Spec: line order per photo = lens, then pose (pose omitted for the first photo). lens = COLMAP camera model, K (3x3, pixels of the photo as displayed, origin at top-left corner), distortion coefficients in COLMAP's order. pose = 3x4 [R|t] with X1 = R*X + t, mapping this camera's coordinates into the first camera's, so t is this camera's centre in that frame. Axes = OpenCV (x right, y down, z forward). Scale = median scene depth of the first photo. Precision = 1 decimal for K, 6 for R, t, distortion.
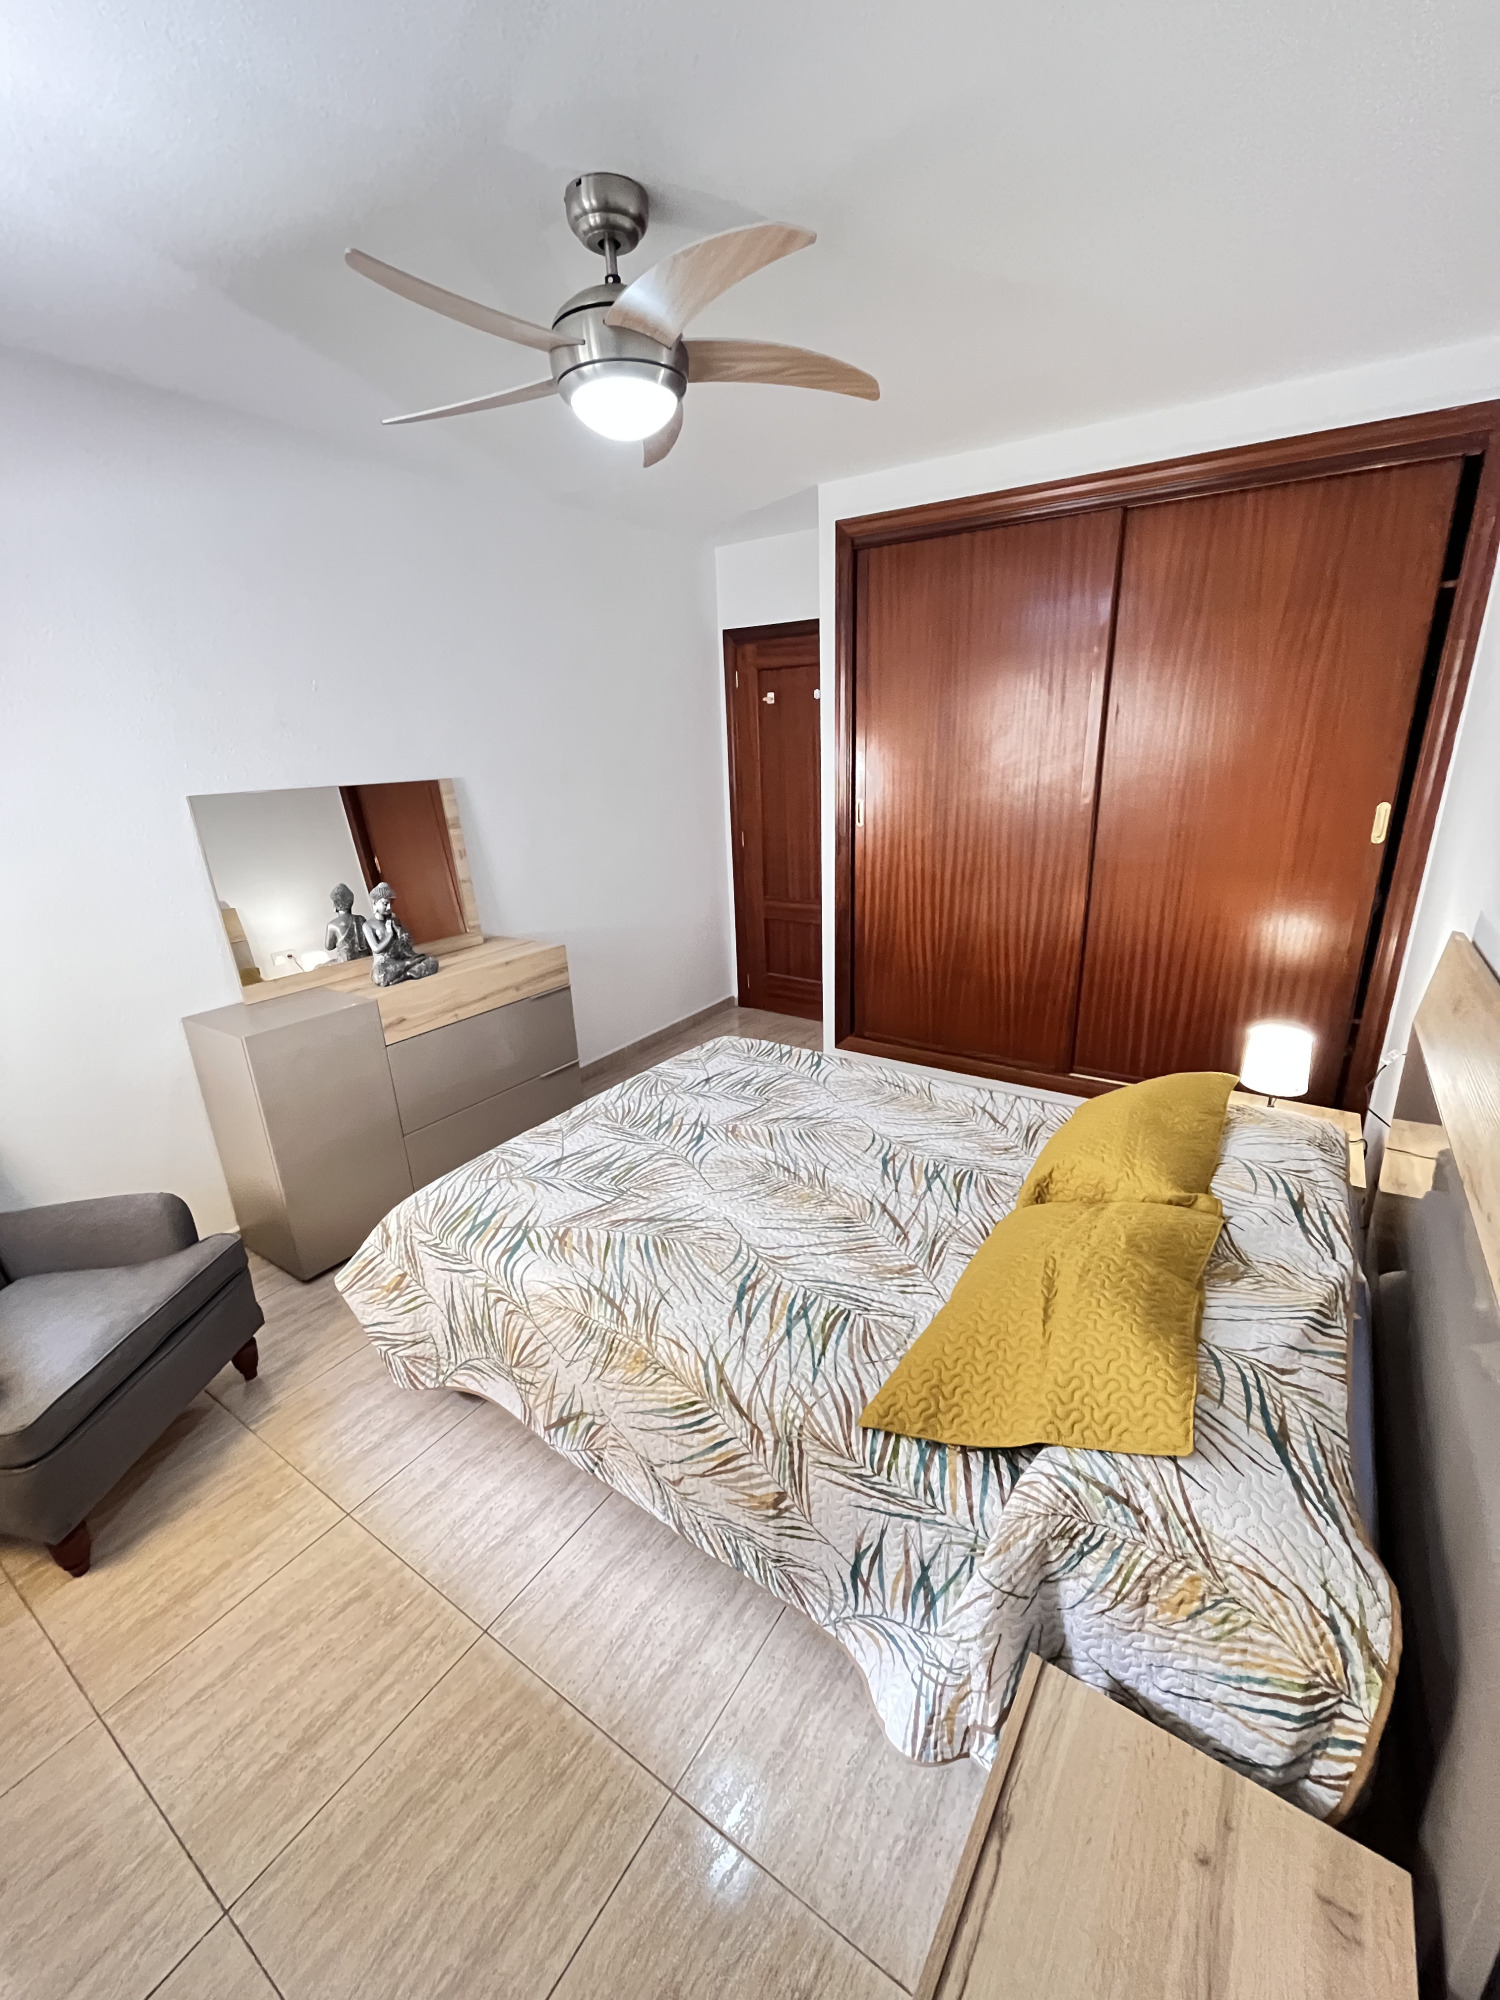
lens RADIAL K [[808.3, 0, 749.8], [0, 808.3, 1003.1], [0, 0, 1]] dist [-0.002399, 0.000177]
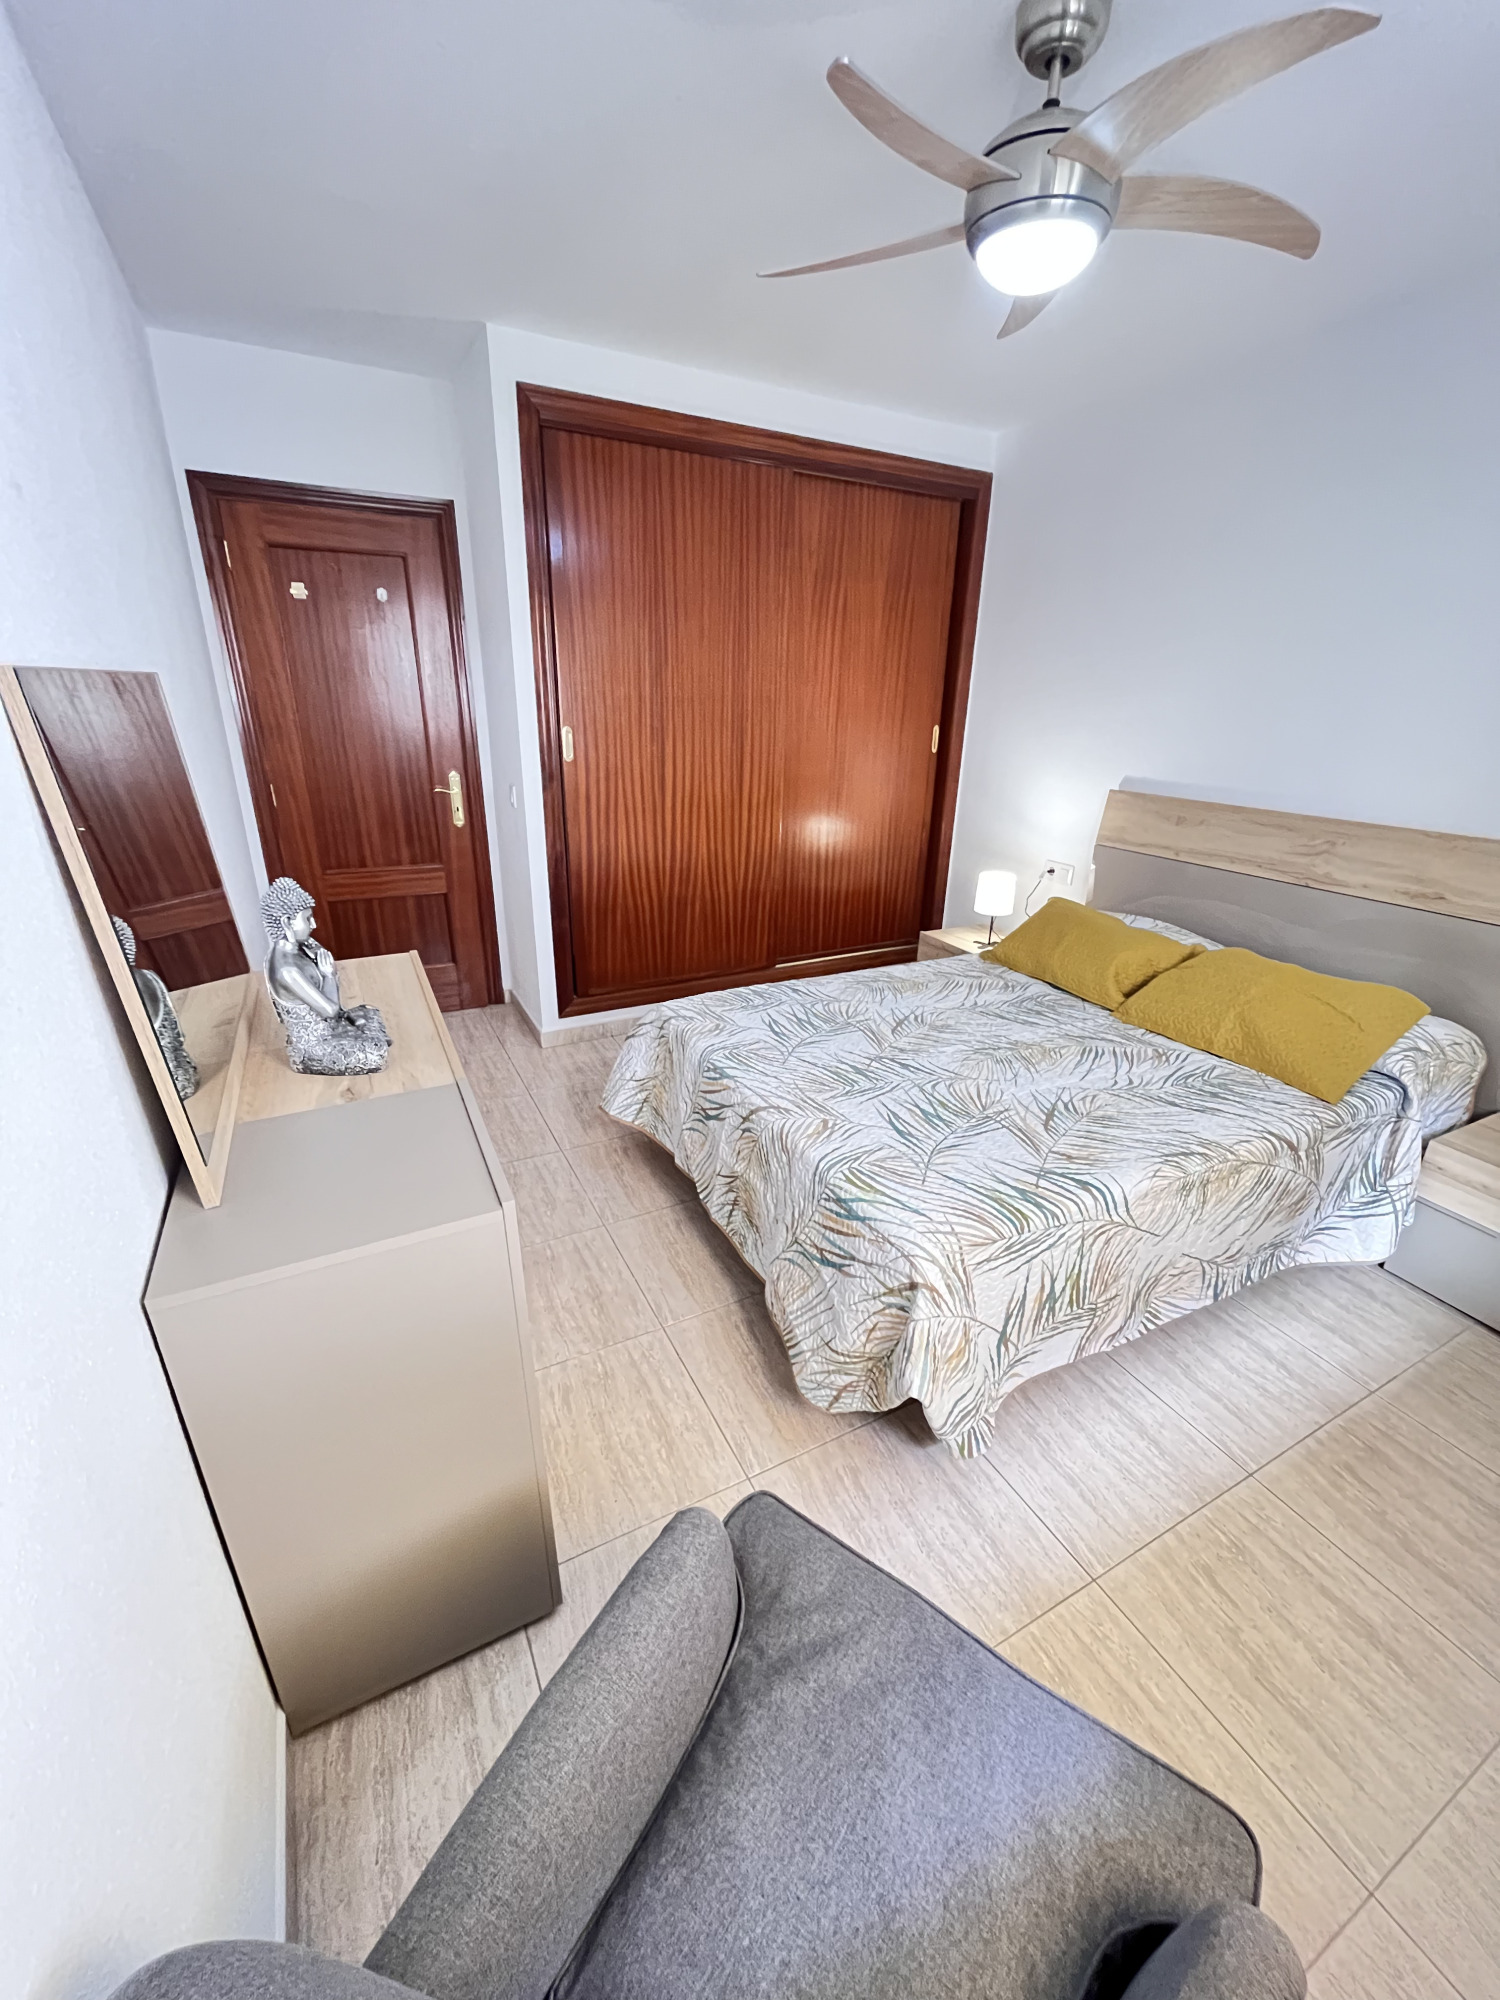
lens RADIAL K [[808.3, 0, 758.6], [0, 808.3, 1008.2], [0, 0, 1]] dist [-0.002399, 0.000177]
pose [[0.473734, -0.280967, 0.834646, -0.917489], [0.237678, 0.953364, 0.186028, -0.117476], [-0.847989, 0.110249, 0.518421, 0.623022]]
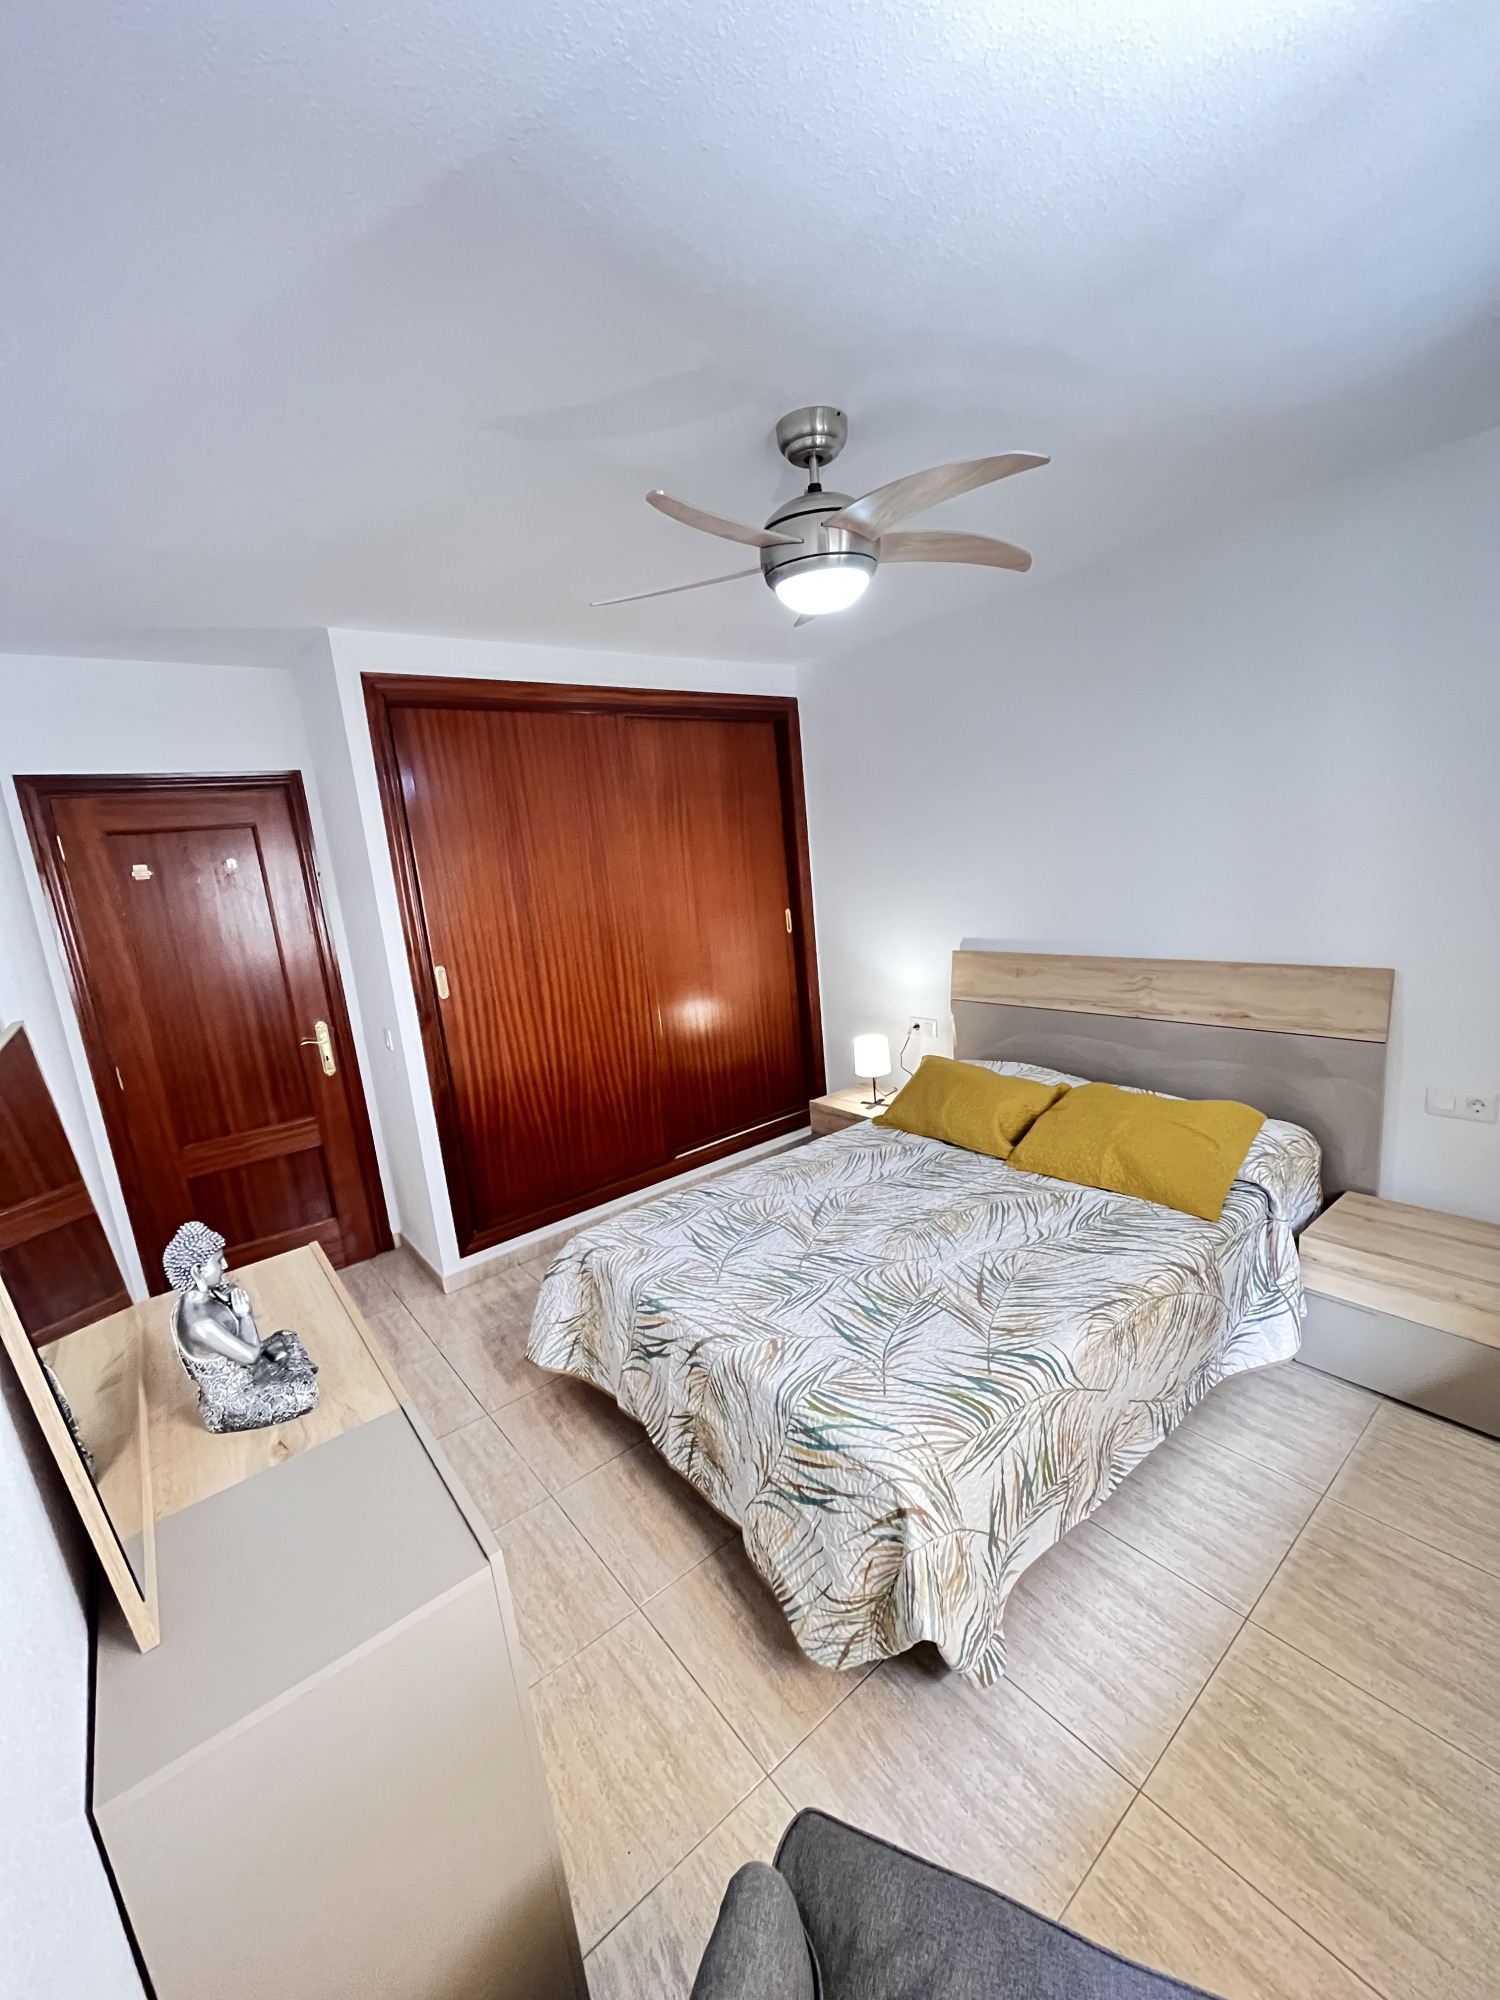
lens RADIAL K [[808.3, 0, 758.7], [0, 808.3, 1009.9], [0, 0, 1]] dist [-0.002399, 0.000177]
pose [[0.297195, -0.181268, 0.937452, -0.943784], [0.373963, 0.925475, 0.060397, -0.204727], [-0.878537, 0.332623, 0.342834, 0.624310]]
